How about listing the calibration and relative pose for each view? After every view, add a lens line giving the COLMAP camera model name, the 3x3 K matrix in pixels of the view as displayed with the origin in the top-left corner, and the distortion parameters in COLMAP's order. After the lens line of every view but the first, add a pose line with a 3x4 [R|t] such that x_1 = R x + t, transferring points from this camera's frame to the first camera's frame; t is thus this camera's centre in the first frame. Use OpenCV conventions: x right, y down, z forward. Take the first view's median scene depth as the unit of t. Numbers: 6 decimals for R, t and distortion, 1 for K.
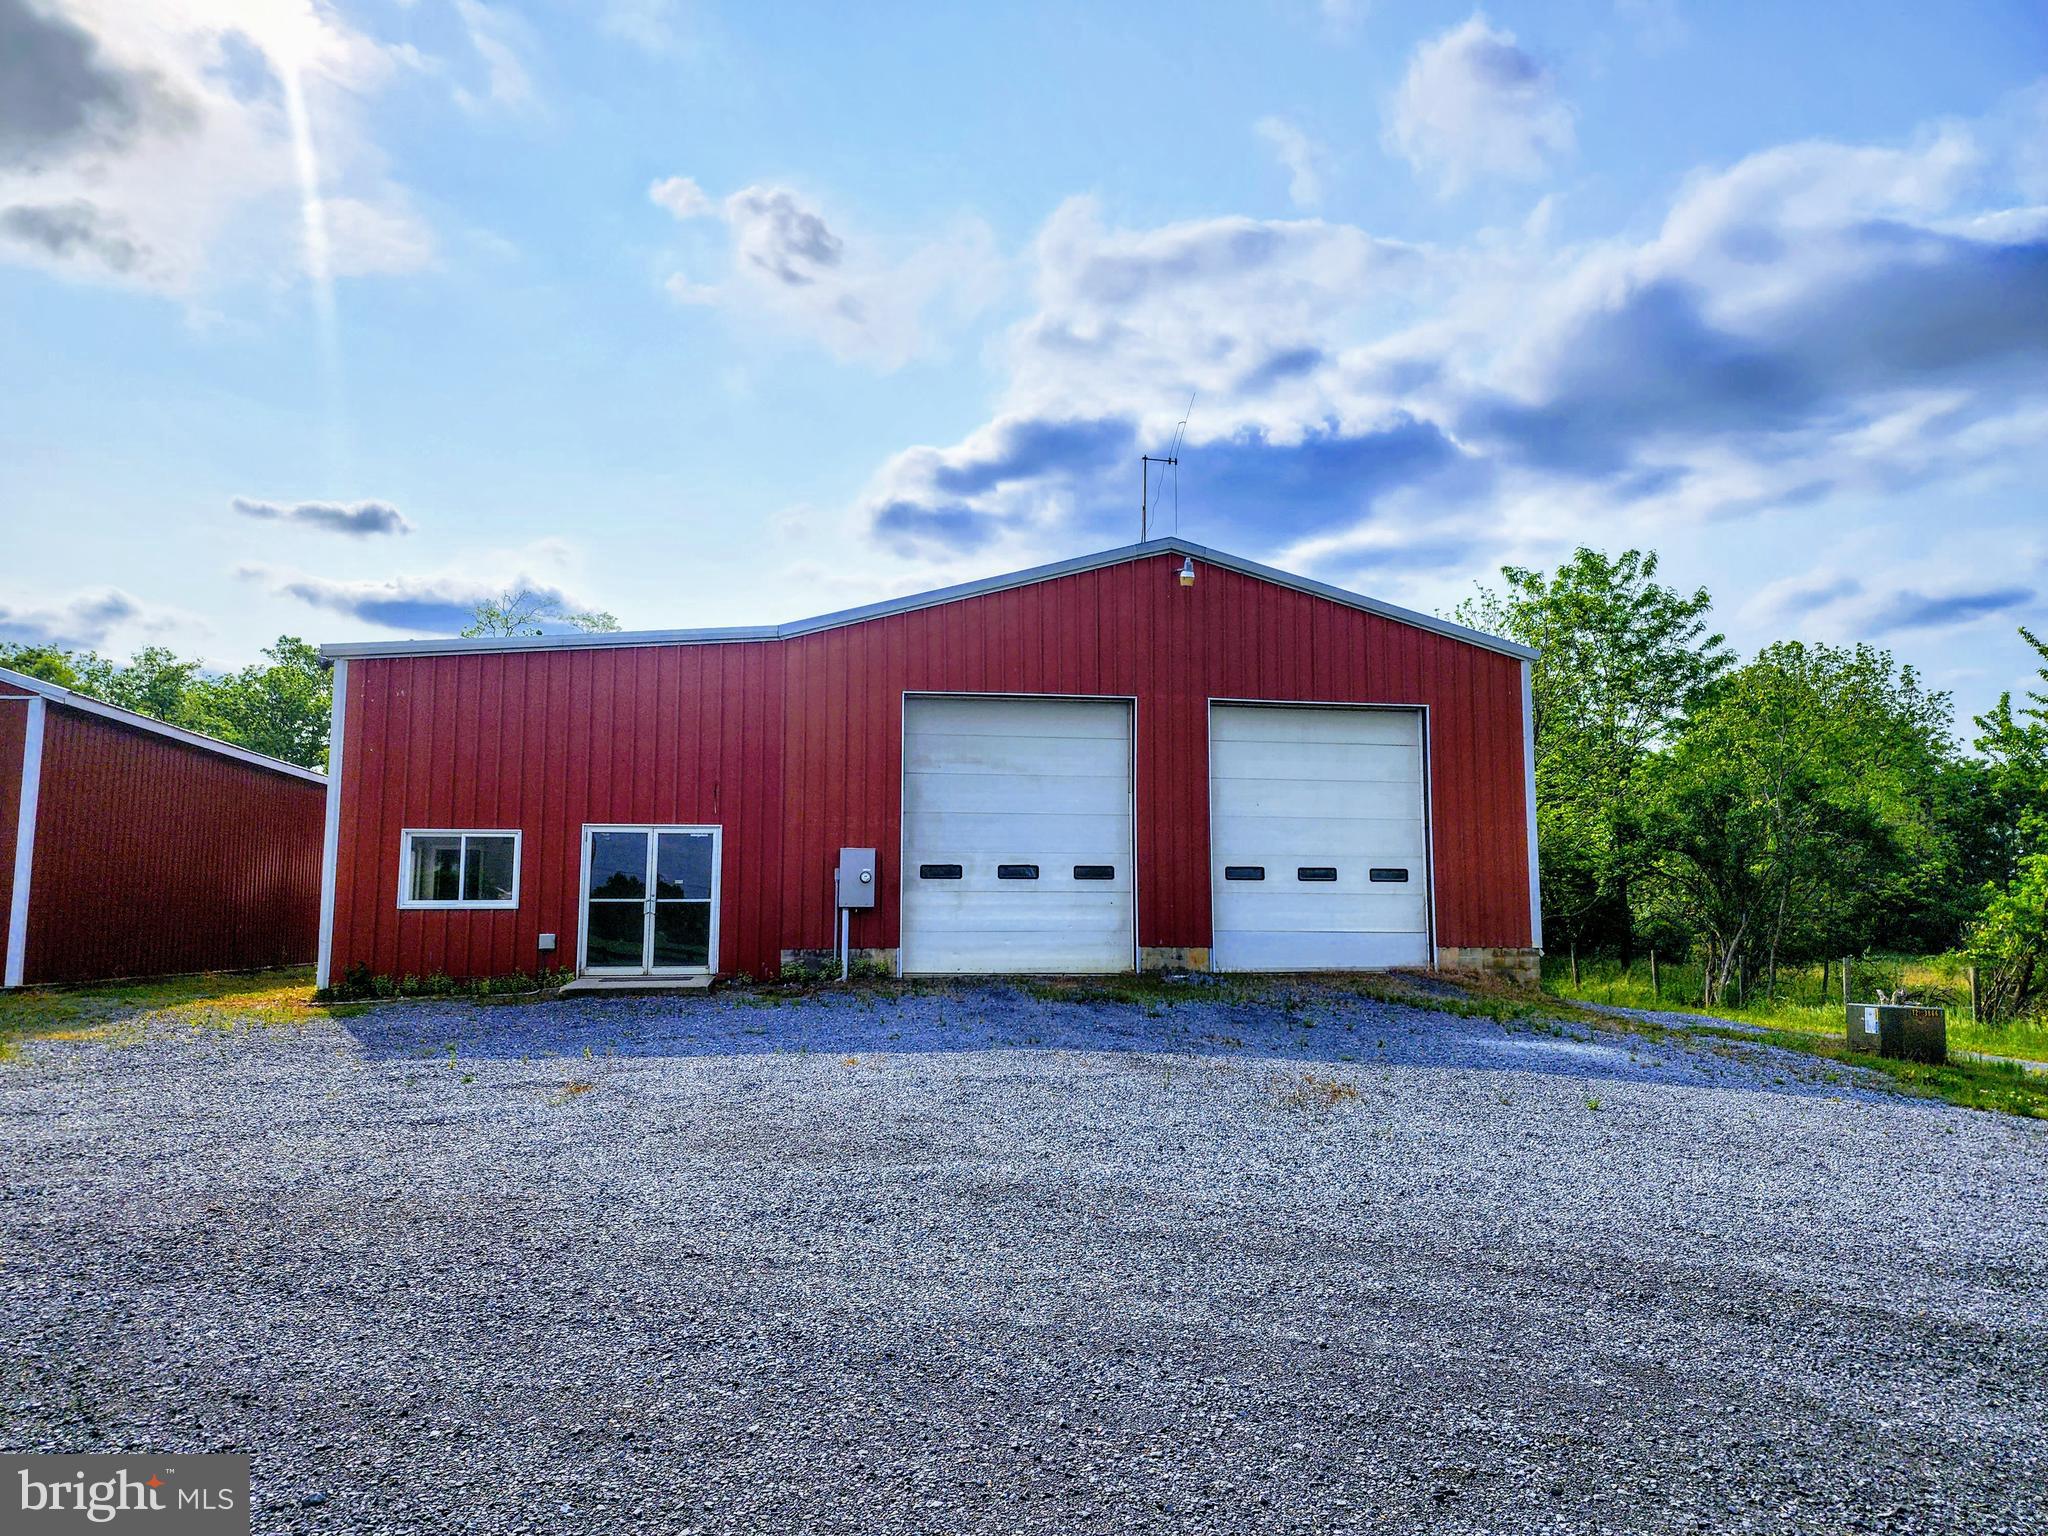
lens RADIAL K [[1347.2, 0, 1032.9], [0, 1347.2, 763.3], [0, 0, 1]] dist [0.021391, -0.006287]
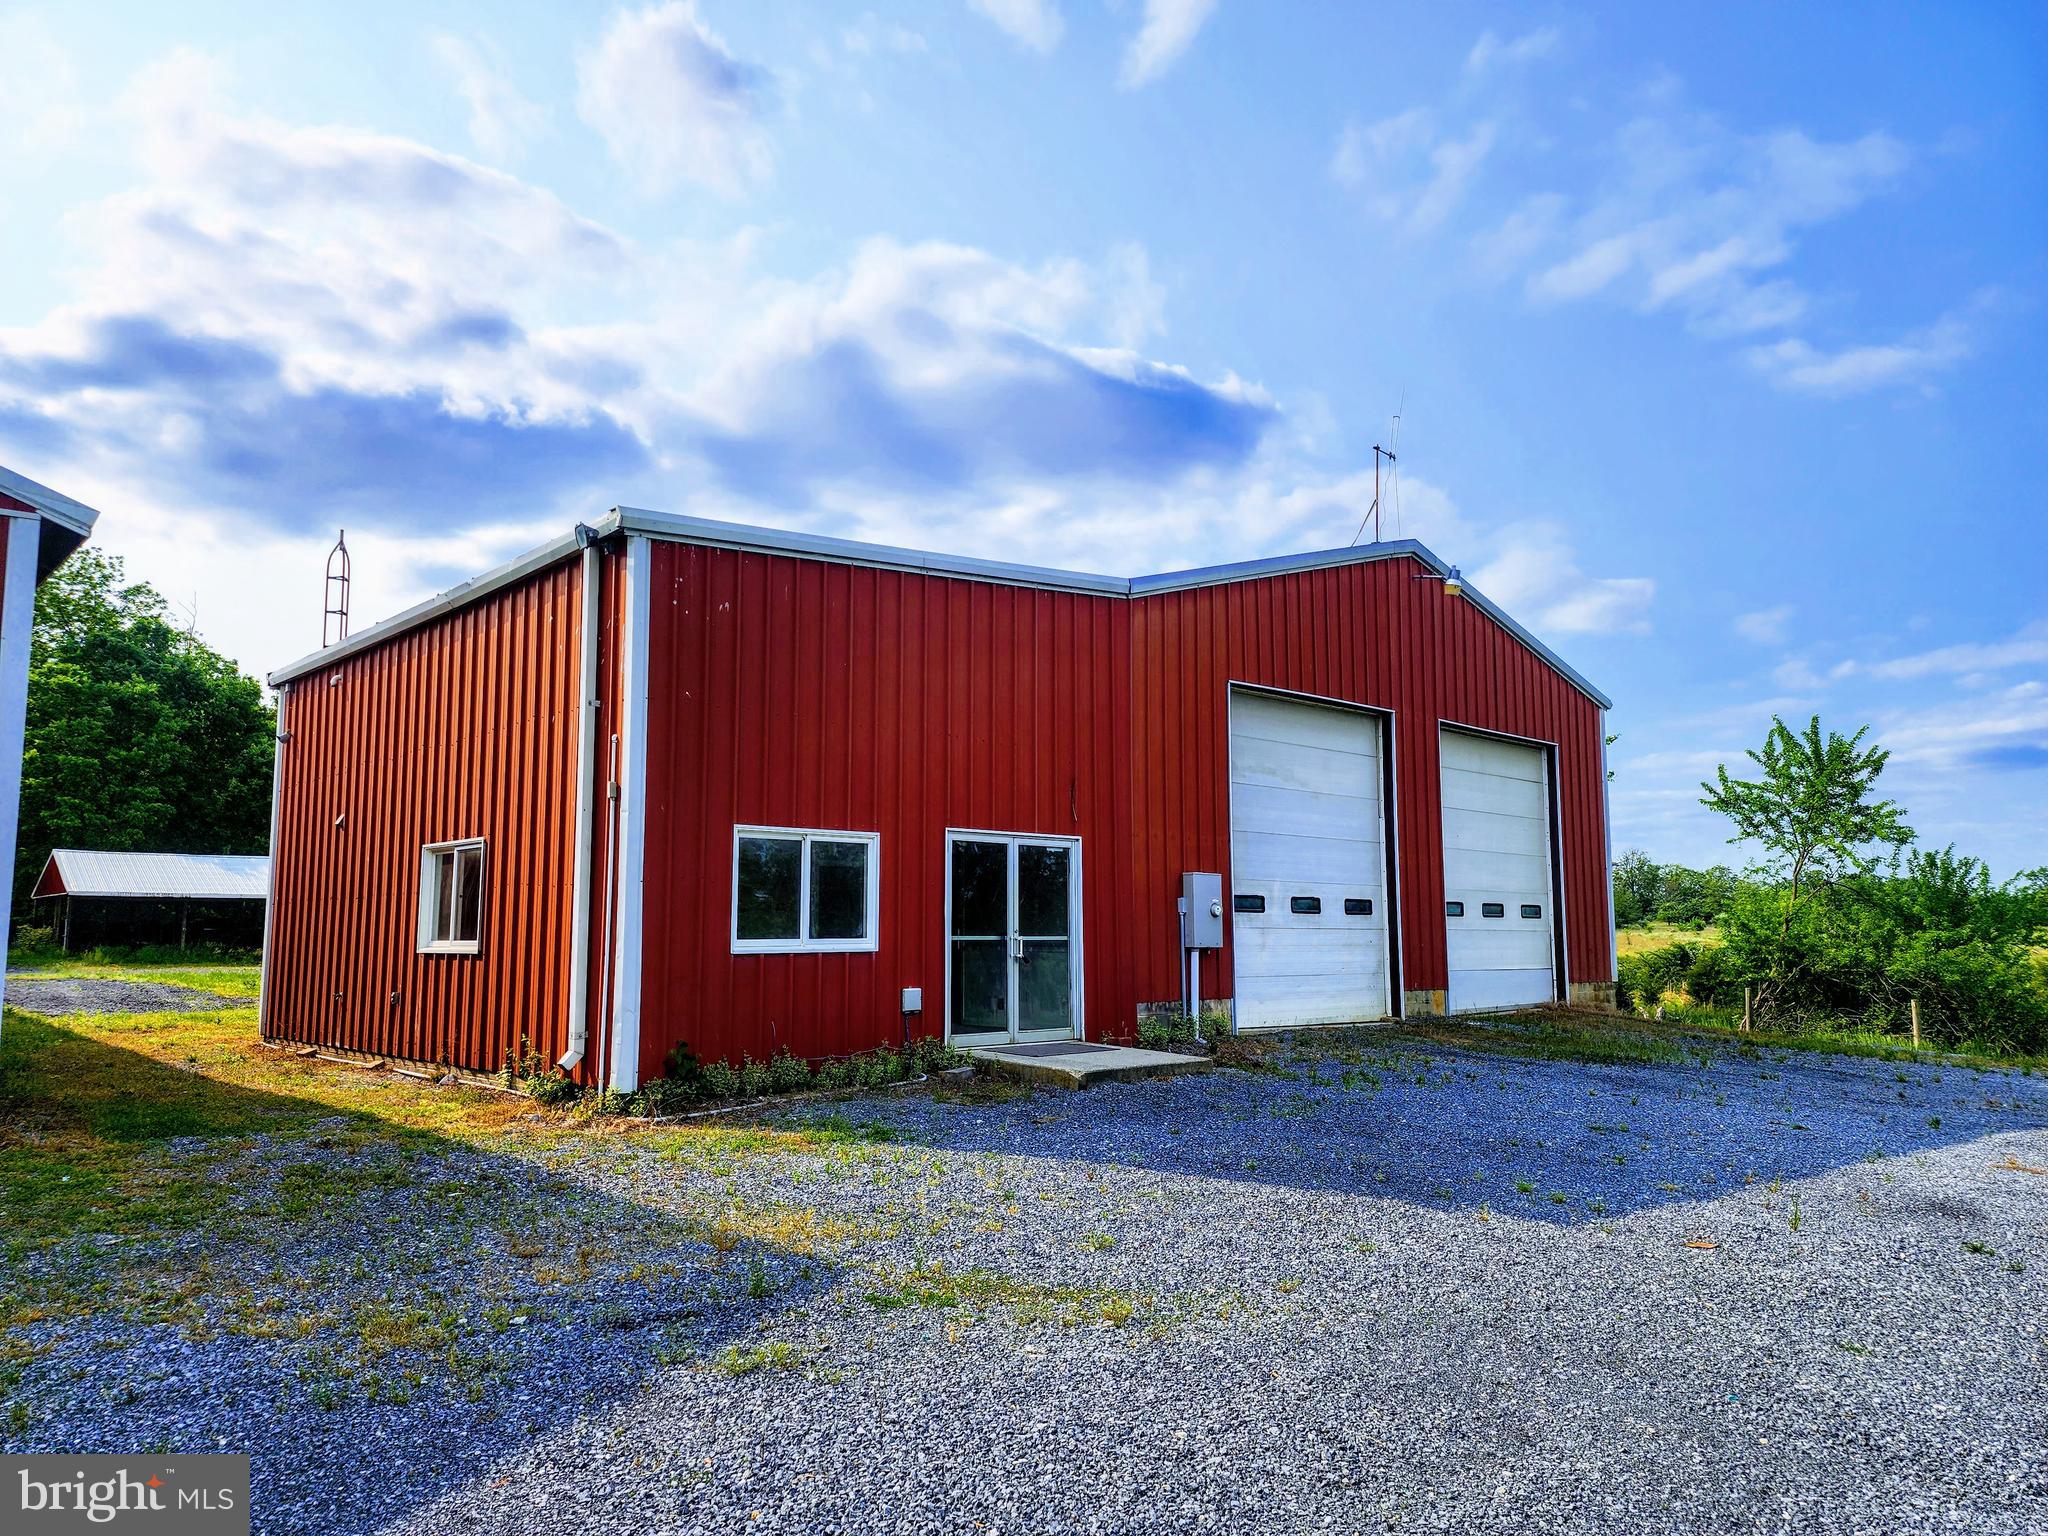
lens RADIAL K [[1408.1, 0, 1037.7], [0, 1408.1, 767.4], [0, 0, 1]] dist [0.057194, -0.020873]
pose [[0.834508, 0.066121, 0.547015, -0.653095], [-0.060178, 0.997772, -0.028801, 0.029859], [-0.547700, -0.008884, 0.836627, 0.348876]]
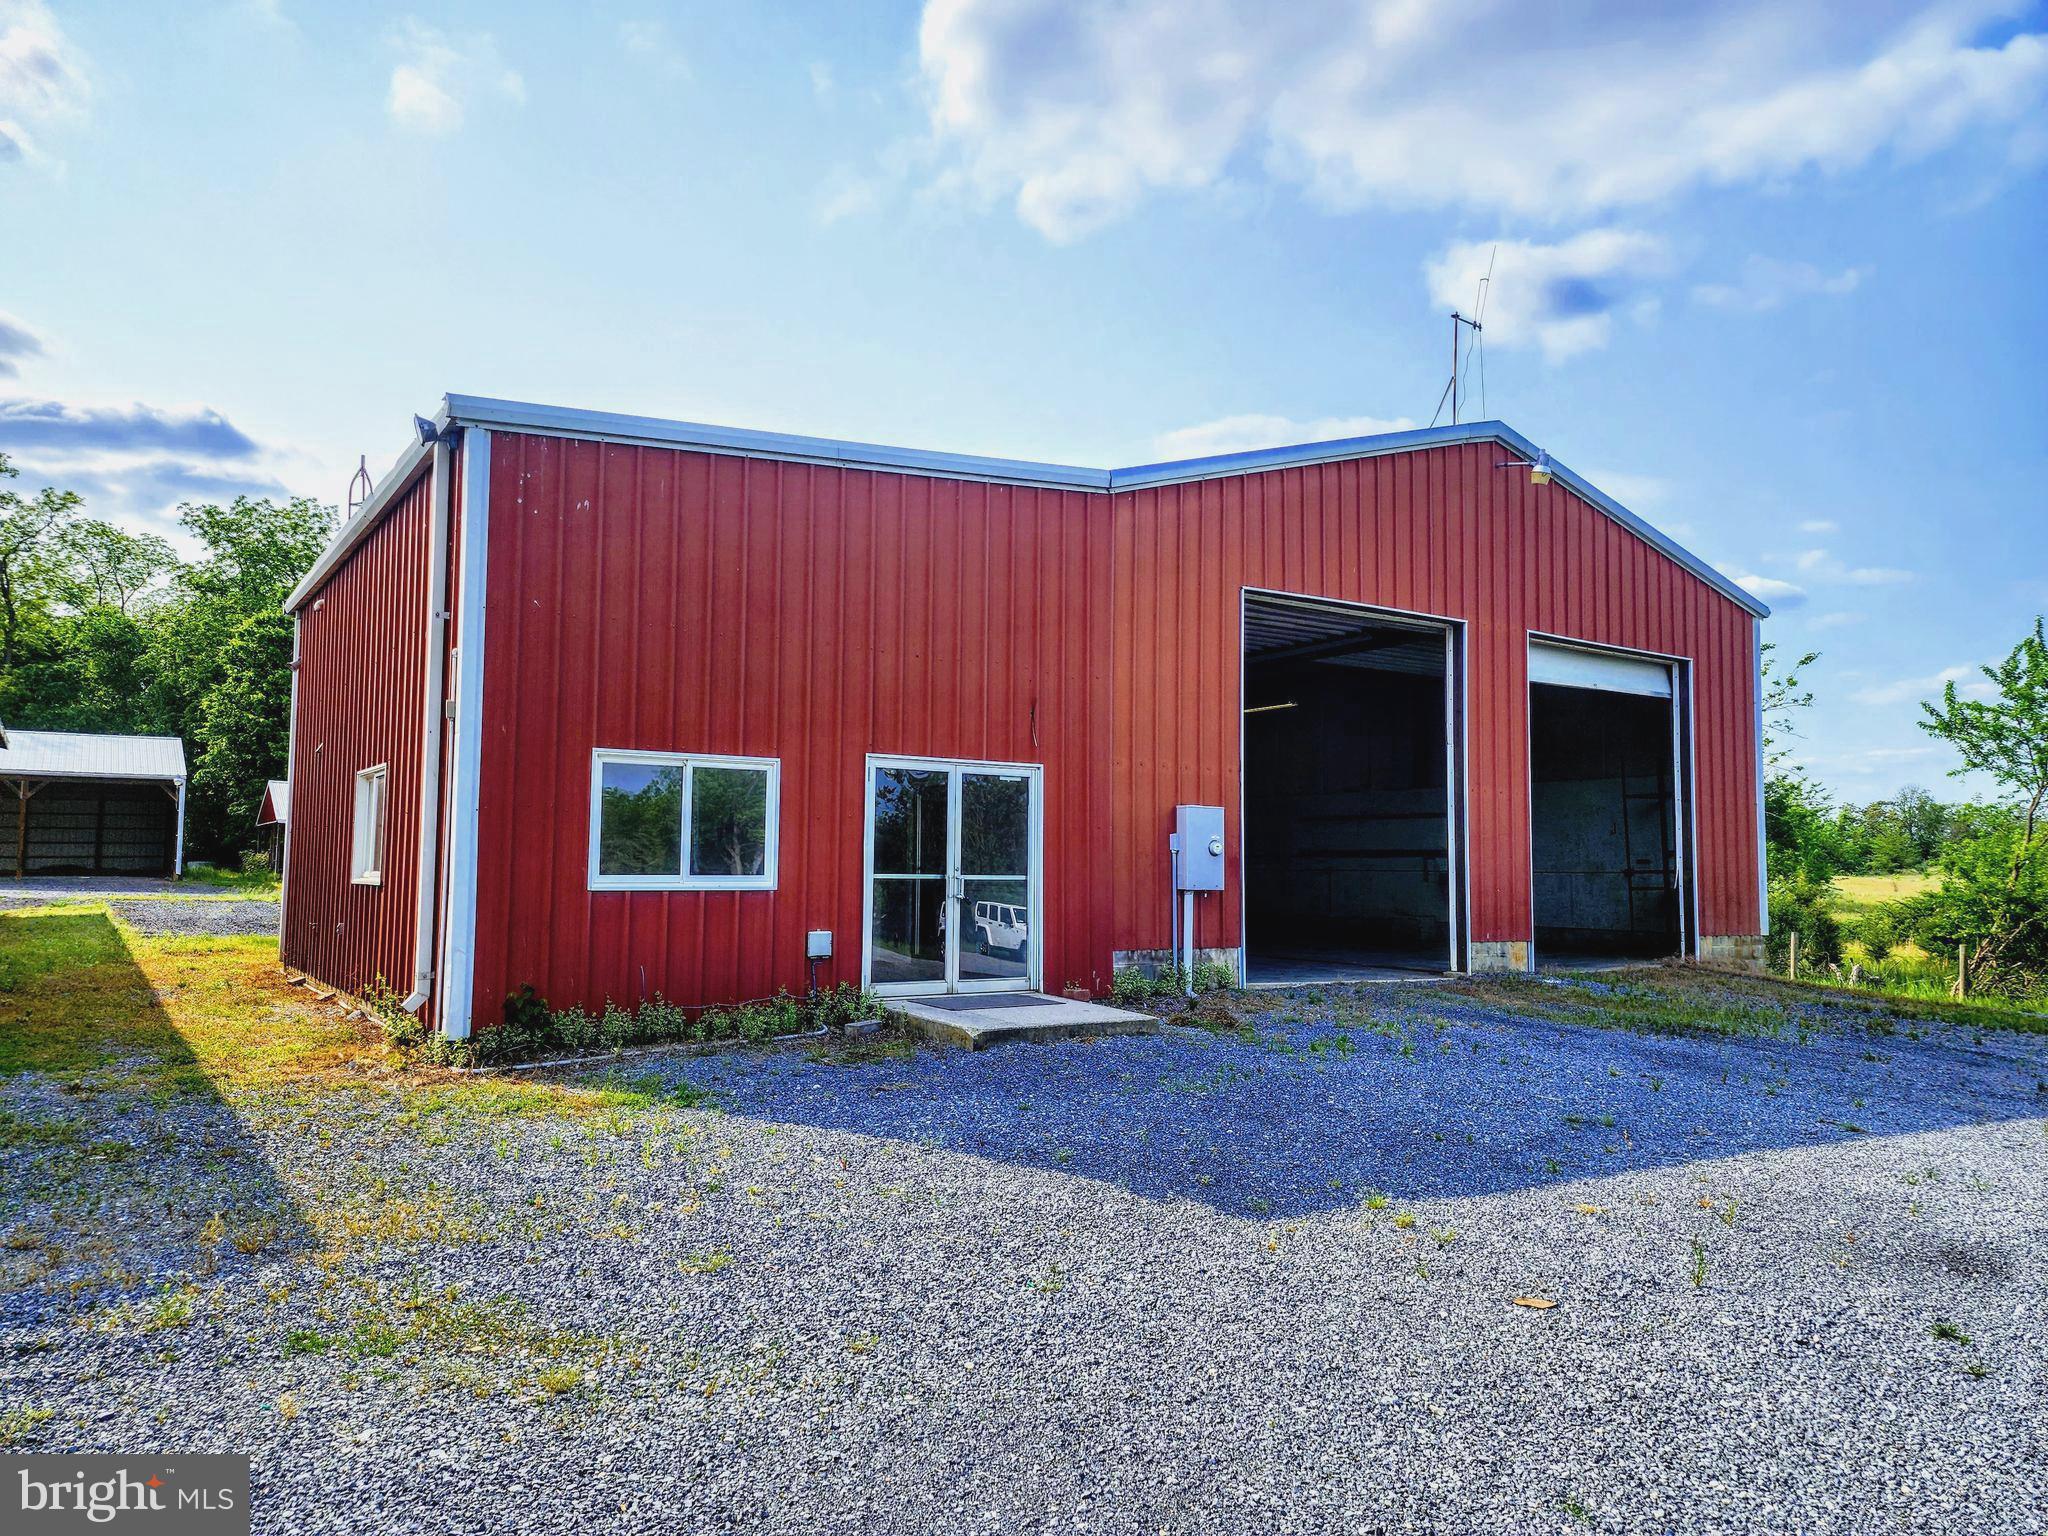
lens RADIAL K [[1408.1, 0, 1015.4], [0, 1408.1, 771.9], [0, 0, 1]] dist [0.057194, -0.020873]
pose [[0.915015, 0.040176, 0.401414, -0.500481], [-0.056669, 0.997963, 0.029293, 0.028479], [-0.399420, -0.049552, 0.915428, 0.358694]]
